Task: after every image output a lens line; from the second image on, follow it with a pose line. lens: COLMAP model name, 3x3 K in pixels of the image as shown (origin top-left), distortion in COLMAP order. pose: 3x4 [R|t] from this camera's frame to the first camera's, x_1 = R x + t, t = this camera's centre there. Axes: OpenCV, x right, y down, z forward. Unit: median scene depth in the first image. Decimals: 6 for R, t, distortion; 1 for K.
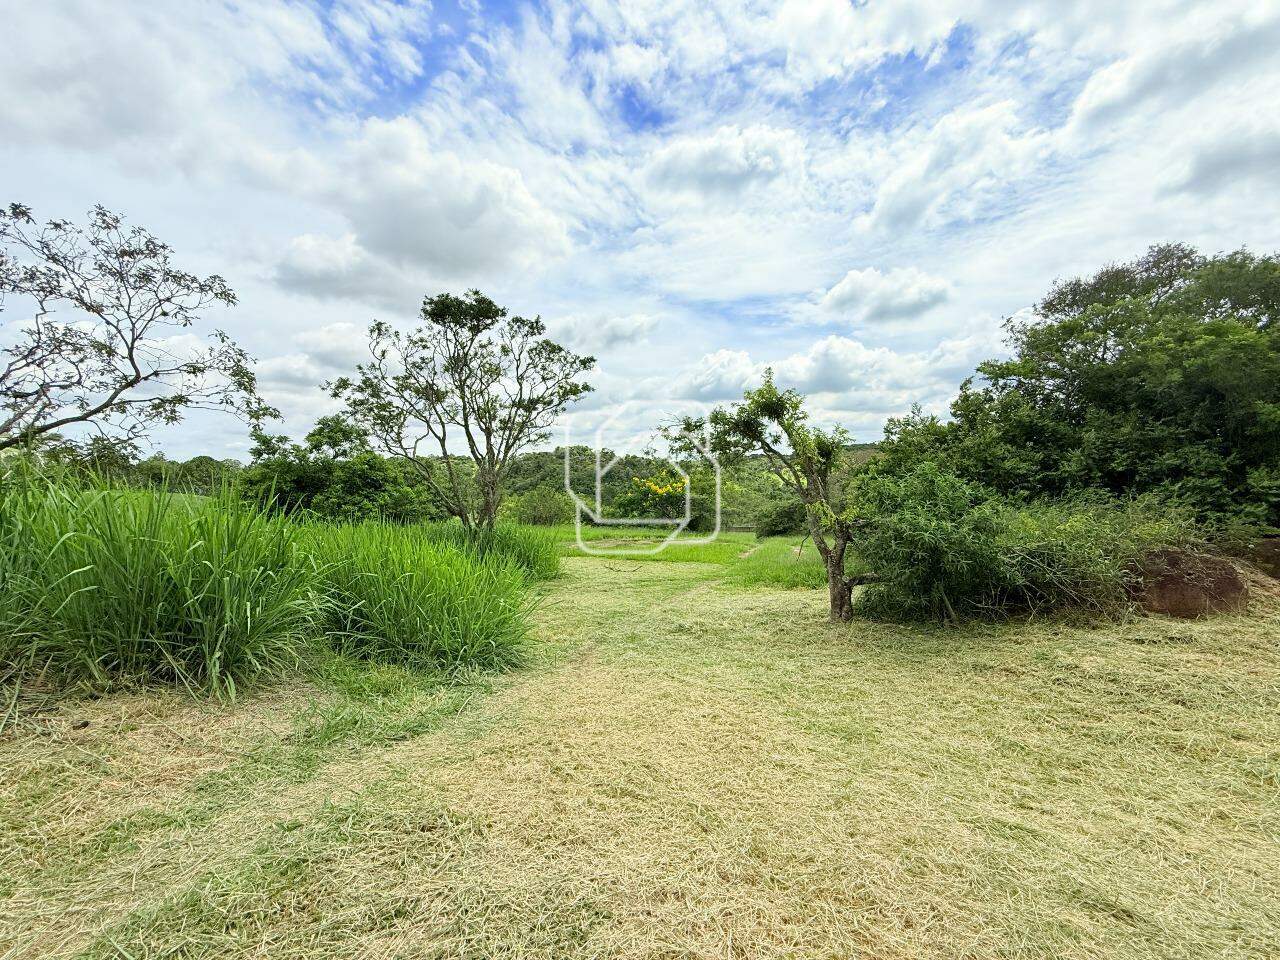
lens RADIAL K [[513.9, 0, 644.8], [0, 513.9, 475.0], [0, 0, 1]] dist [0.001638, -0.000399]
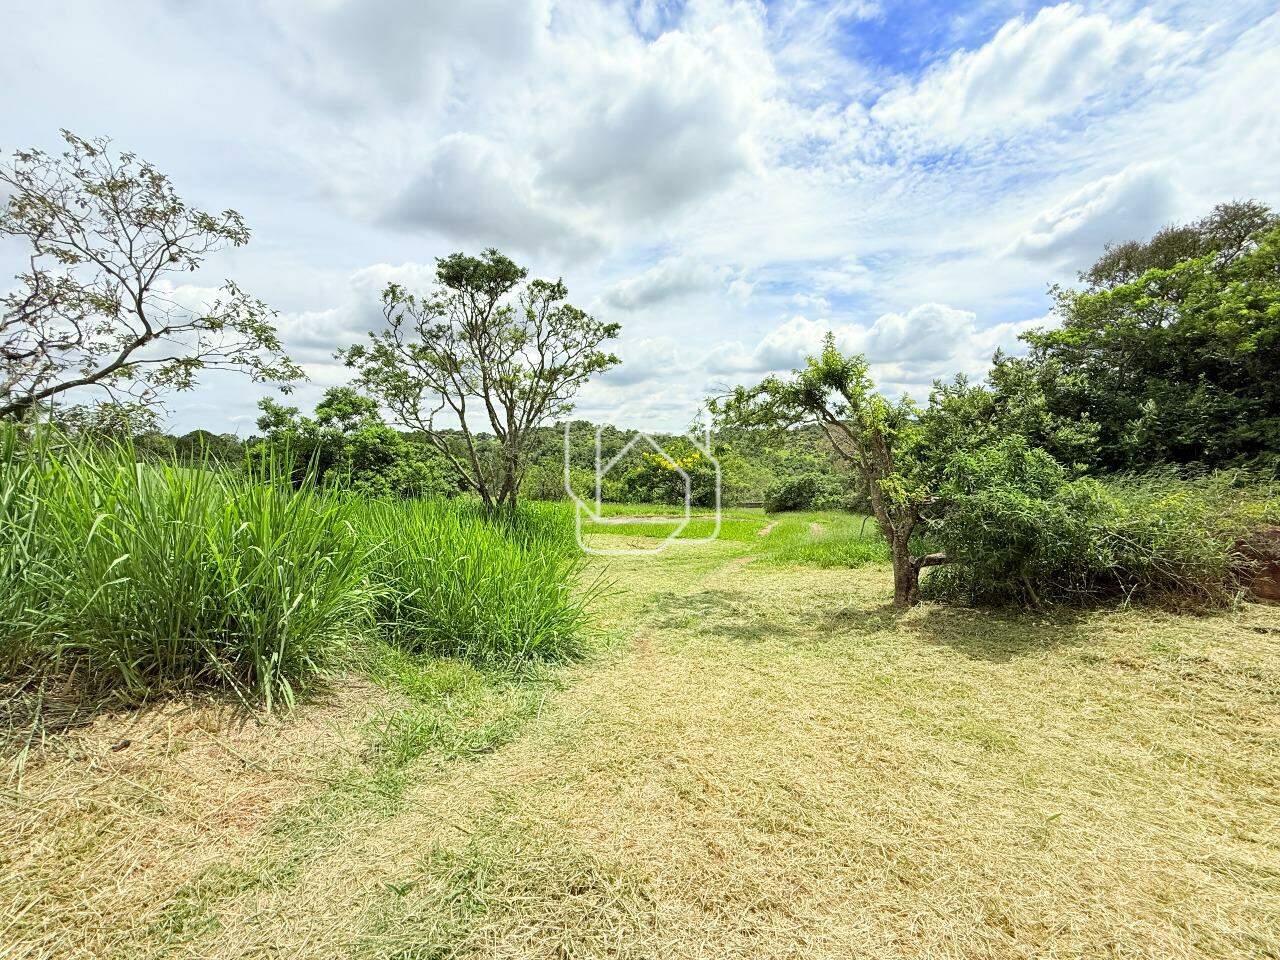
lens RADIAL K [[508.3, 0, 637.4], [0, 508.3, 480.2], [0, 0, 1]] dist [-0.000855, 0.000384]
pose [[0.999994, 0.000988, 0.003322, -0.081780], [-0.001180, 0.998301, 0.058253, 0.002495], [-0.003259, -0.058256, 0.998296, 0.062395]]
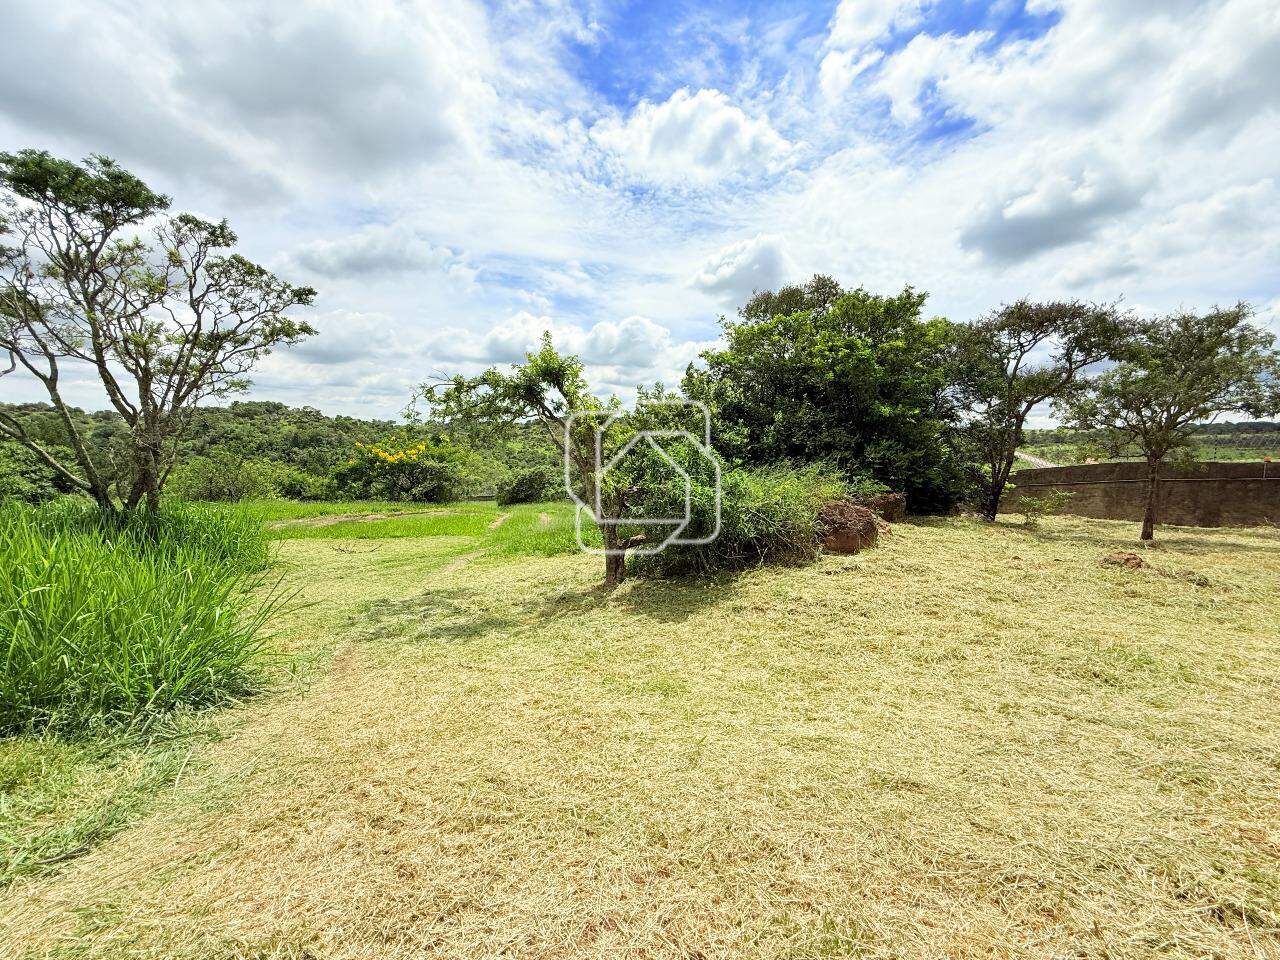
lens RADIAL K [[508.3, 0, 637.4], [0, 508.3, 480.2], [0, 0, 1]] dist [-0.000855, 0.000384]
pose [[0.872132, -0.015791, 0.489016, -0.063402], [-0.020075, 0.997482, 0.068013, 0.000895], [-0.488859, -0.069133, 0.869619, 0.058250]]
